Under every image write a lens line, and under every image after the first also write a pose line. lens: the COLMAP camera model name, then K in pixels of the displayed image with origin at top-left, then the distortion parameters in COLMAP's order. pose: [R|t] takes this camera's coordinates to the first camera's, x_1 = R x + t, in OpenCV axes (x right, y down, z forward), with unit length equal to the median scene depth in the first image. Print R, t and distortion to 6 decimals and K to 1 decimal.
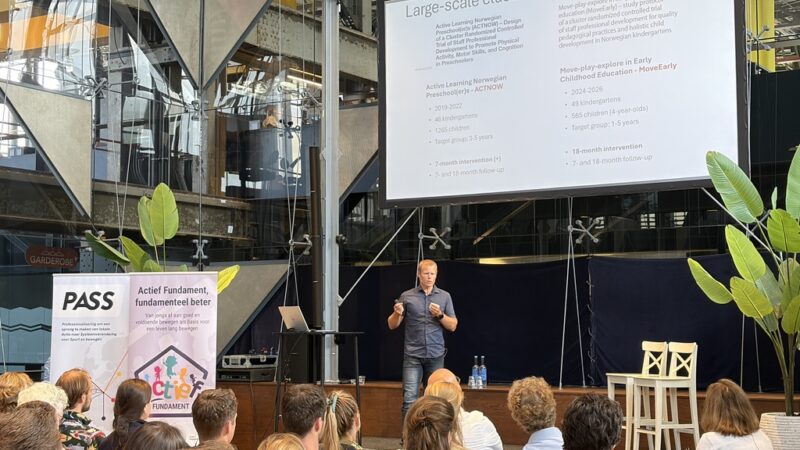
lens RADIAL K [[1218.6, 0, 399.4], [0, 1218.6, 223.3], [0, 0, 1]] dist [0.159492, 0.000000]
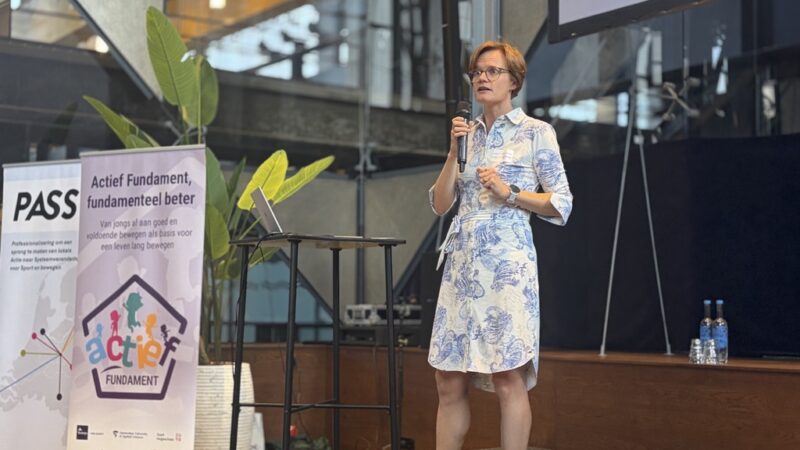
lens RADIAL K [[1197.1, 0, 398.4], [0, 1197.1, 228.9], [0, 0, 1]] dist [0.165992, 0.000000]
pose [[0.934048, -0.018428, -0.356673, 0.127958], [0.024959, 0.999594, 0.013717, 0.071386], [0.356275, -0.021715, 0.934129, 0.502147]]
